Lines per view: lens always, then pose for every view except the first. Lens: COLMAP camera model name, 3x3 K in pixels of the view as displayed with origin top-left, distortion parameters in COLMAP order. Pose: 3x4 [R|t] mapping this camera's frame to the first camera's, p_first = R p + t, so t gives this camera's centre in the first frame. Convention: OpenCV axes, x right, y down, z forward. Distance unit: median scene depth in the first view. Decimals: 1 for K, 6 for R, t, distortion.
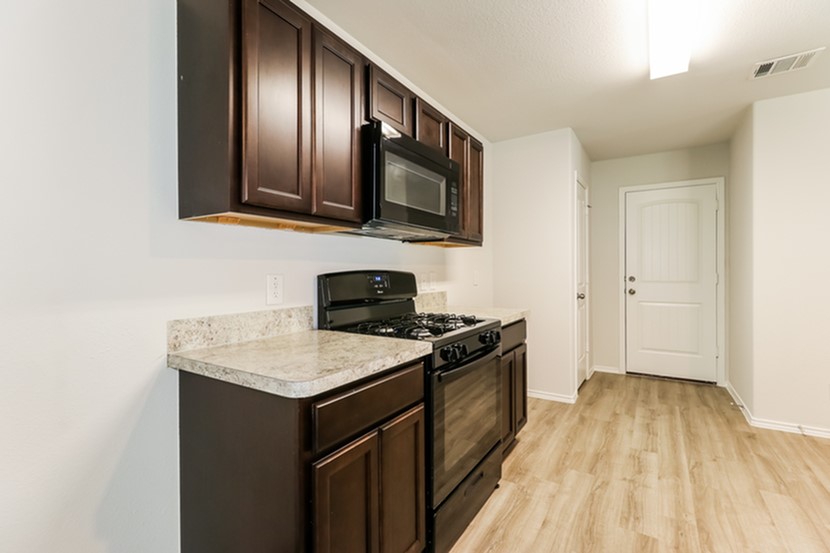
lens RADIAL K [[390.8, 0, 412.3], [0, 390.8, 273.4], [0, 0, 1]] dist [0.000864, -0.000093]
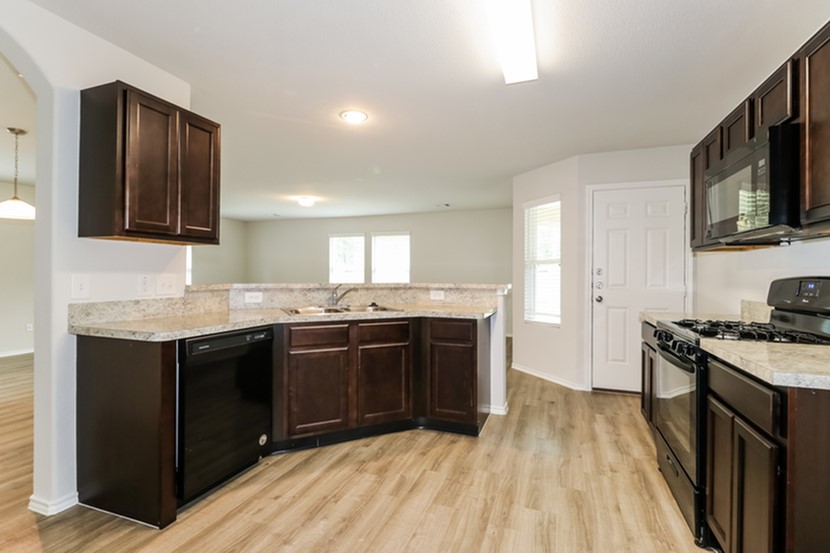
lens RADIAL K [[390.8, 0, 416.4], [0, 390.8, 281.3], [0, 0, 1]] dist [0.000864, -0.000093]
pose [[-0.979161, -0.000297, -0.203086, 1.097772], [-0.000486, 0.999999, 0.000881, 0.004057], [0.203085, 0.000962, -0.979161, 1.928656]]
